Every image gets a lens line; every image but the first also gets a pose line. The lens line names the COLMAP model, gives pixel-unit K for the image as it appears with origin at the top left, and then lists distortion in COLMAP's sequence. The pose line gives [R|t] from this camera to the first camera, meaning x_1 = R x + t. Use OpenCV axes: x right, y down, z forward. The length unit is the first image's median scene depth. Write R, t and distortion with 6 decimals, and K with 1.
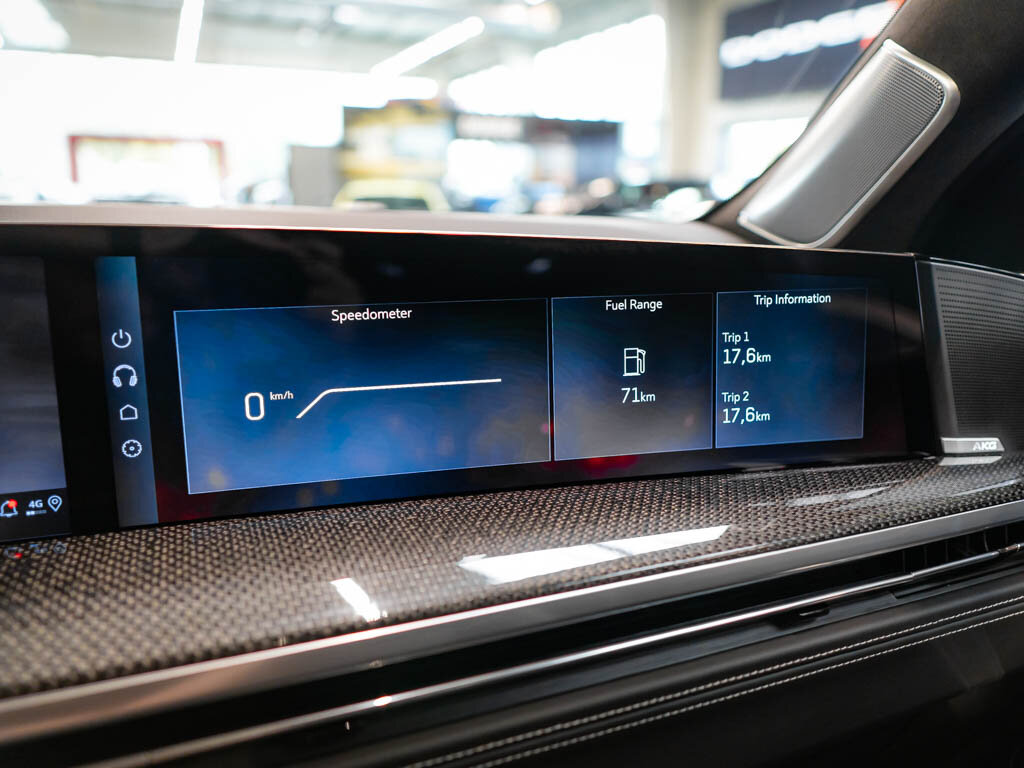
lens RADIAL K [[726.8, 0, 517.7], [0, 726.8, 389.0], [0, 0, 1]] dist [-0.008175, -0.009287]
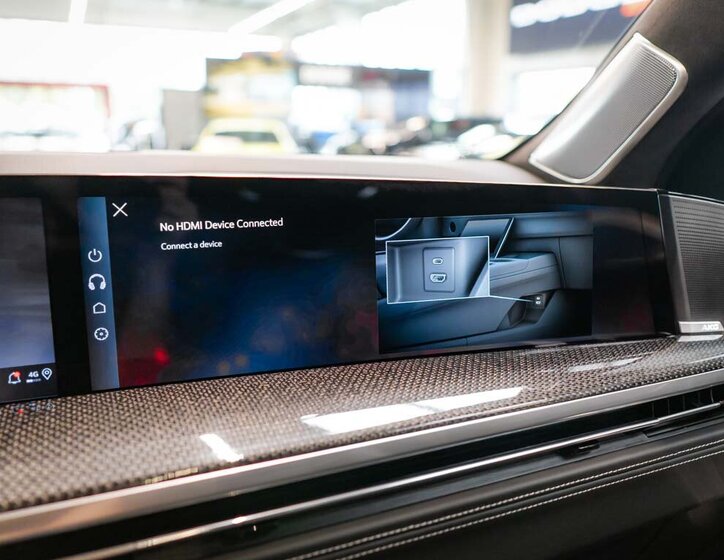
lens RADIAL K [[593.3, 0, 359.4], [0, 593.3, 275.1], [0, 0, 1]] dist [-0.006286, -0.014284]
pose [[0.999797, -0.007033, 0.018856, -0.046634], [0.007397, 0.999786, -0.019338, -0.004367], [-0.018716, 0.019474, 0.999635, -0.122352]]
